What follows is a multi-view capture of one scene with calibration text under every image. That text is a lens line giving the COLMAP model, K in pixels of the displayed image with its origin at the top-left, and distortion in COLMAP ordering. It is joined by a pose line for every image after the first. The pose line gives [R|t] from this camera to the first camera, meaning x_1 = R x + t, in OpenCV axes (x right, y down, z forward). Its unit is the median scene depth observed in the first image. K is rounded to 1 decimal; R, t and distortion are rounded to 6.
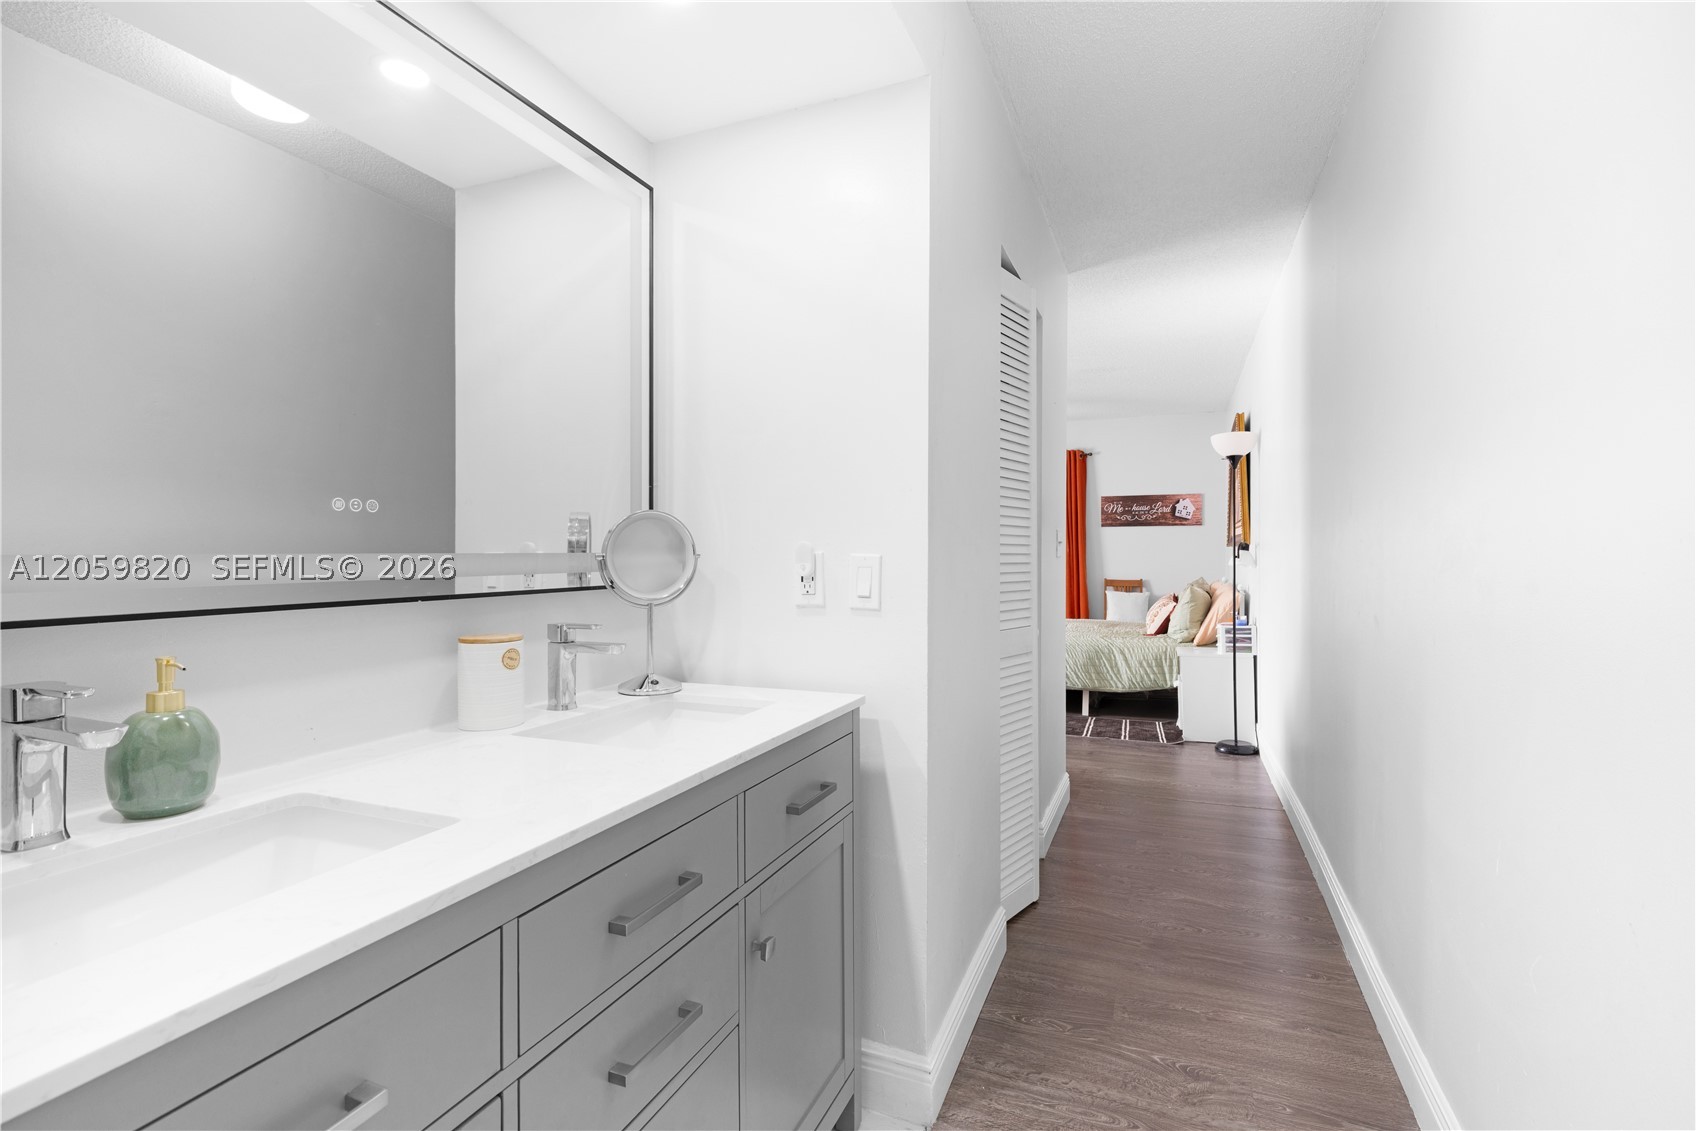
lens RADIAL K [[779.3, 0, 854.2], [0, 779.3, 559.9], [0, 0, 1]] dist [0.007924, -0.001506]
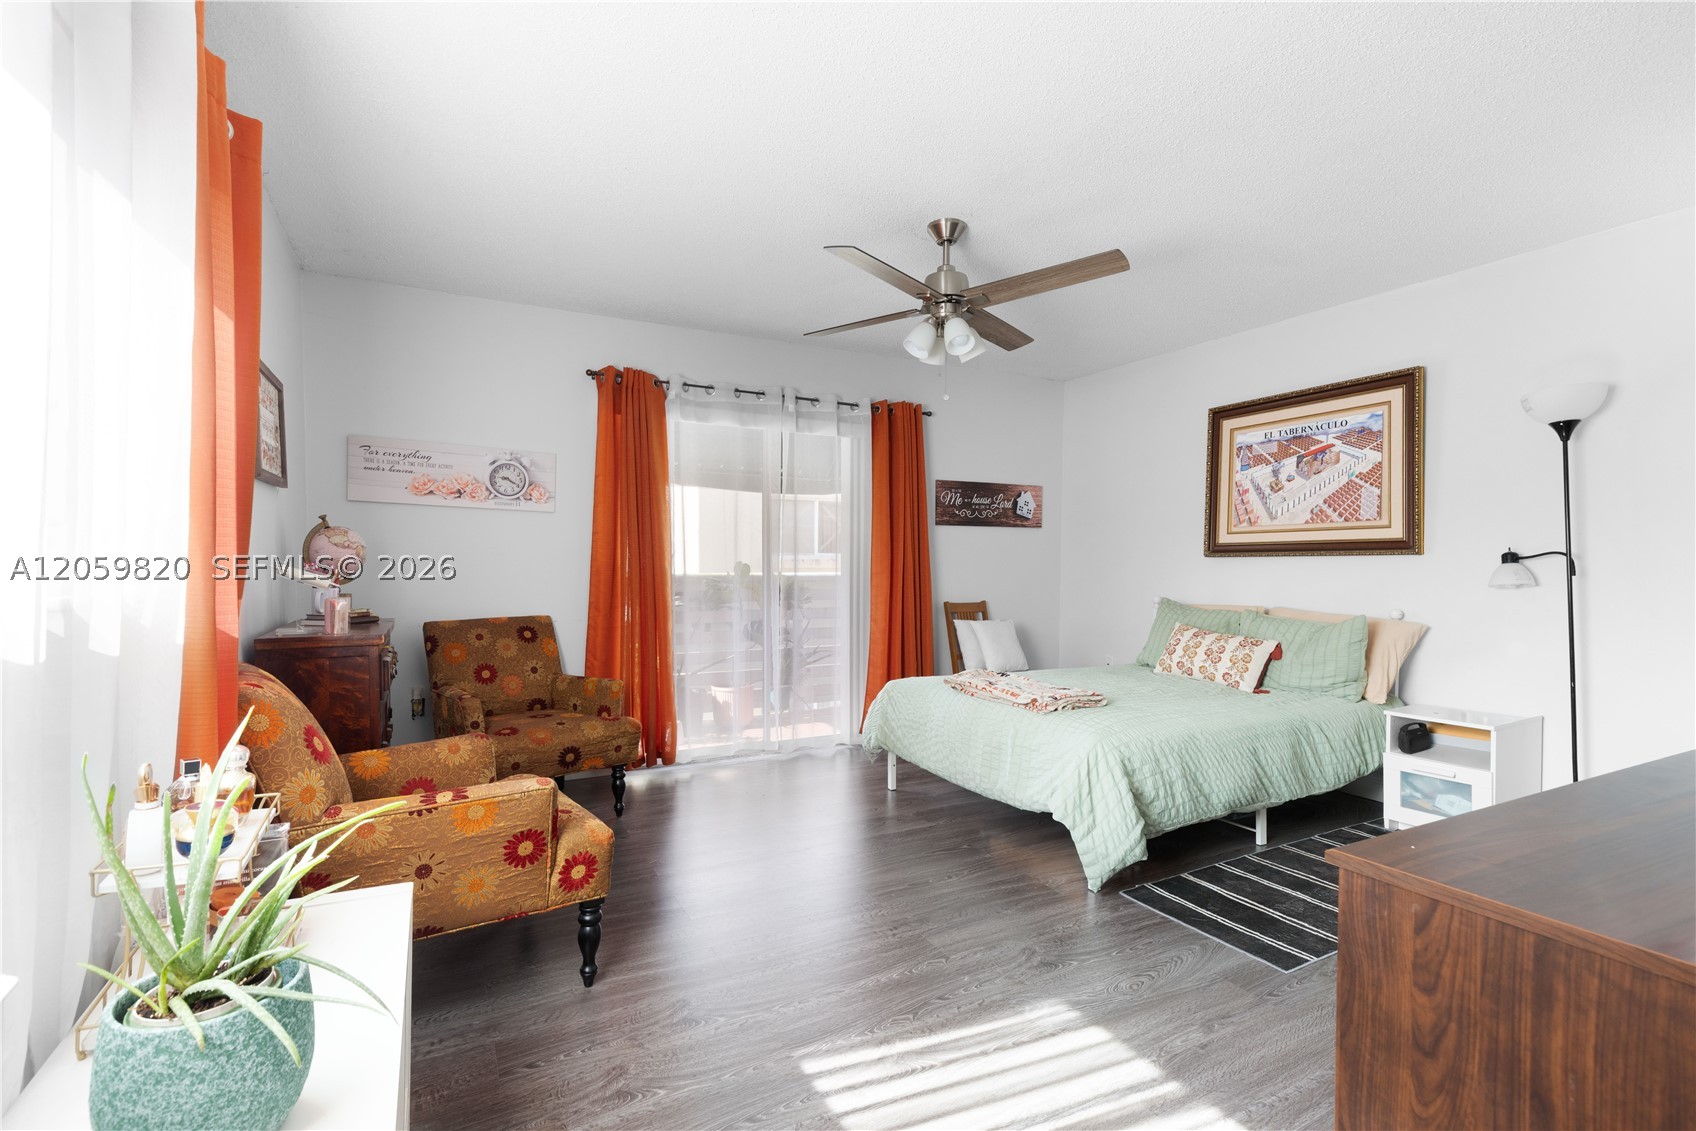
lens RADIAL K [[779.3, 0, 842.8], [0, 779.3, 583.8], [0, 0, 1]] dist [0.007924, -0.001506]
pose [[0.613428, -0.021995, 0.789444, -0.275063], [-0.000023, 0.999612, 0.027869, -0.010484], [-0.789751, -0.017114, 0.613189, 0.671443]]
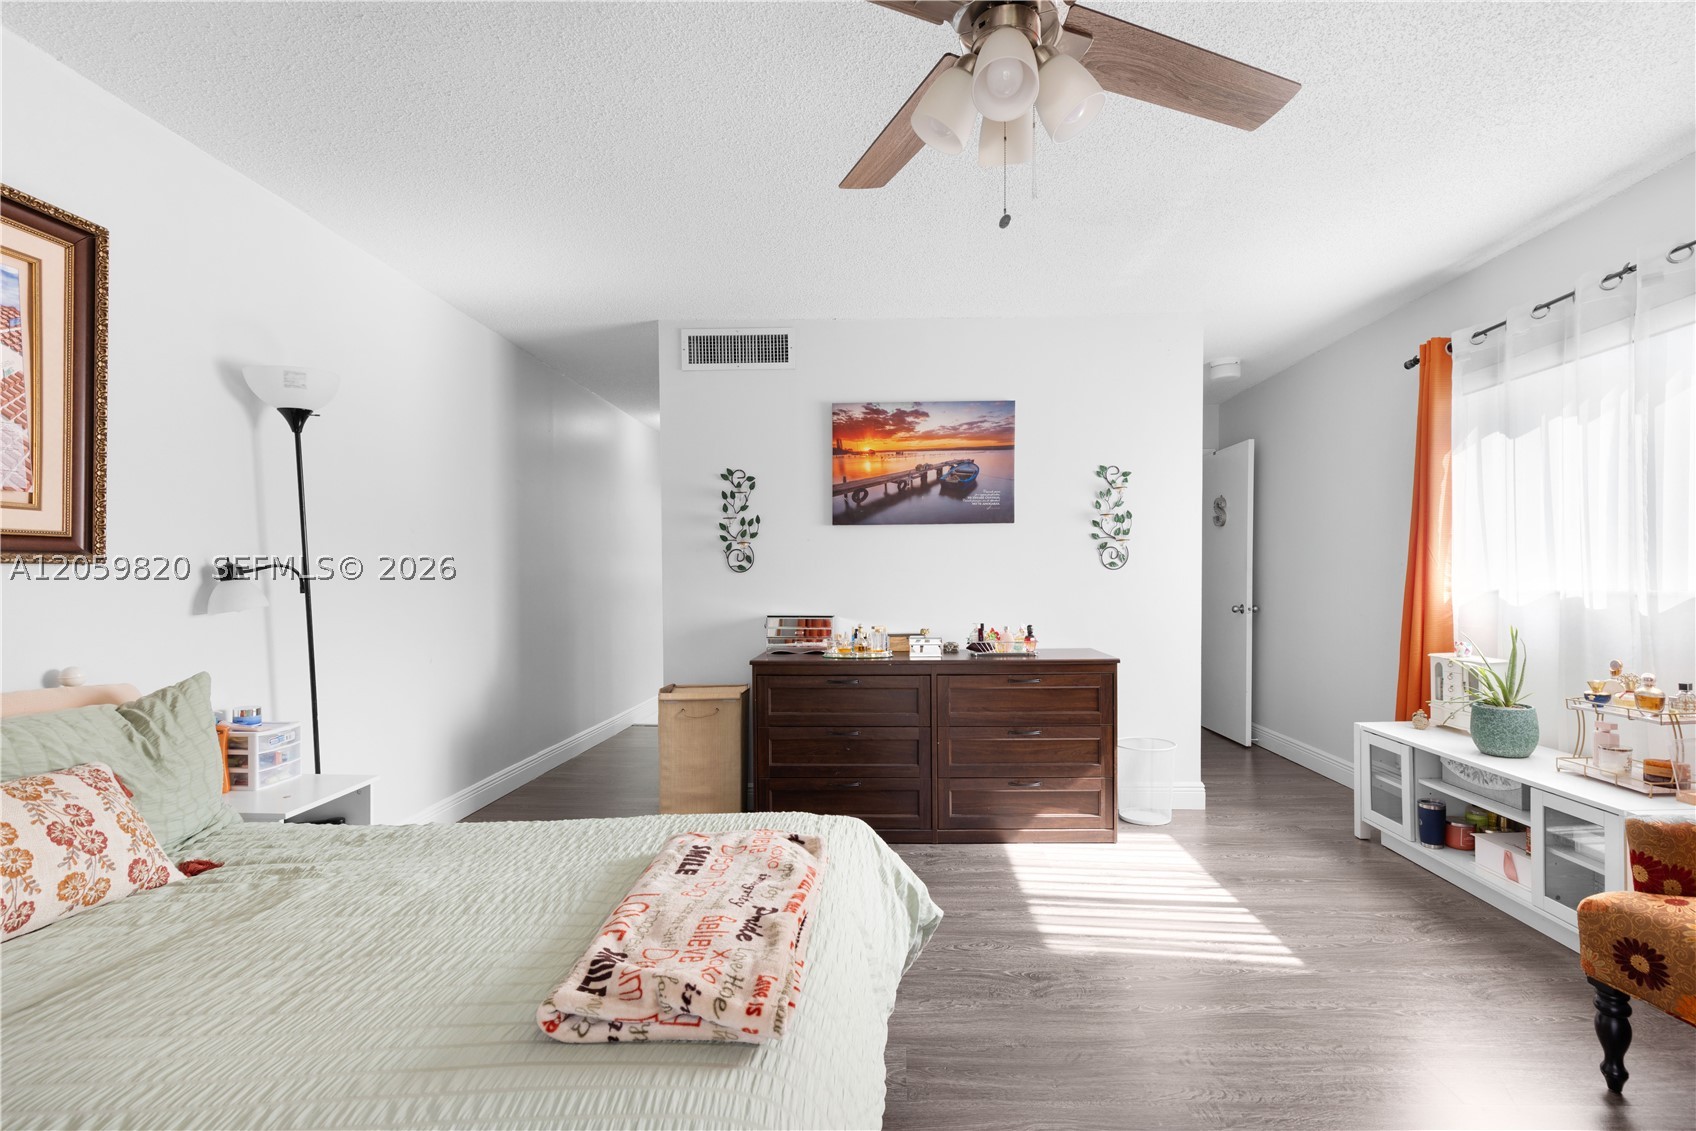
lens RADIAL K [[779.3, 0, 869.4], [0, 779.3, 599.1], [0, 0, 1]] dist [0.007924, -0.001506]
pose [[-0.920211, 0.013098, -0.391202, 0.198804], [0.000338, 0.999466, 0.032667, -0.011820], [0.391421, 0.029928, -0.919725, 1.052250]]
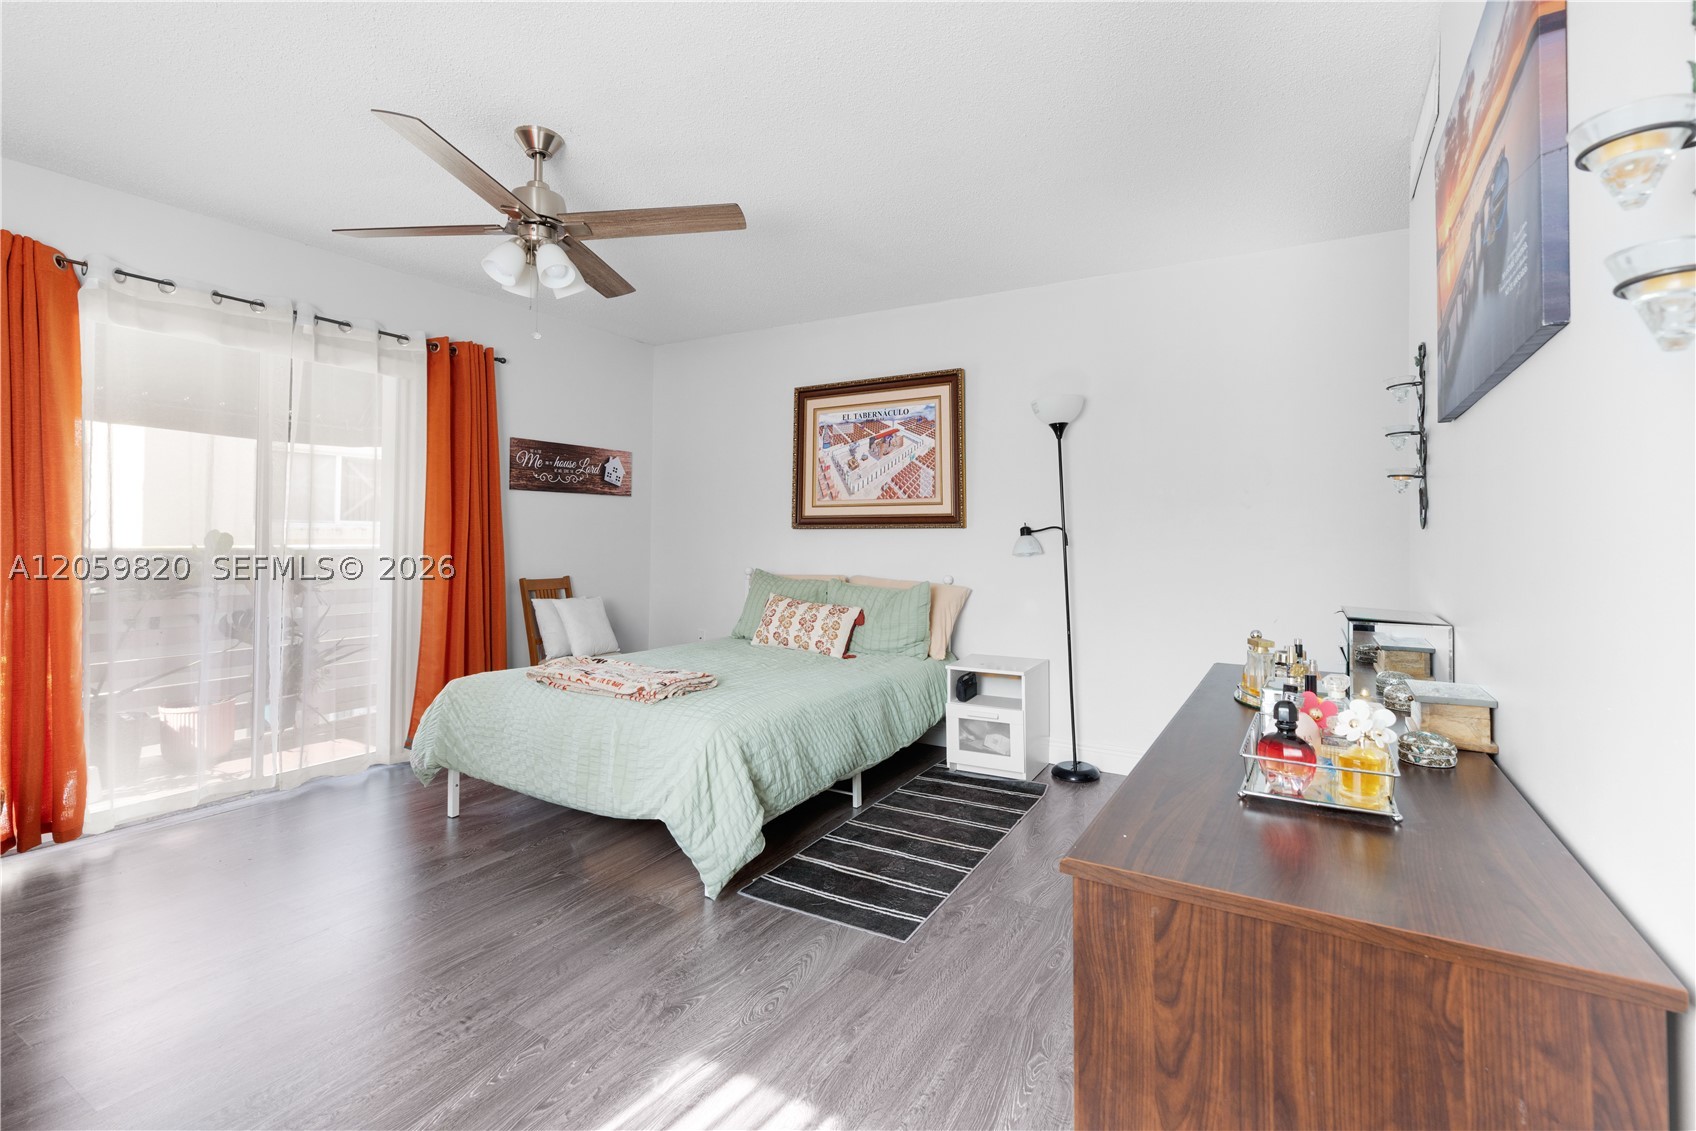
lens RADIAL K [[779.3, 0, 856.4], [0, 779.3, 519.2], [0, 0, 1]] dist [0.007924, -0.001506]
pose [[0.104928, 0.019614, 0.994286, -0.241929], [-0.004216, 0.999805, -0.019278, -0.010302], [-0.994471, -0.002169, 0.104990, 0.705426]]
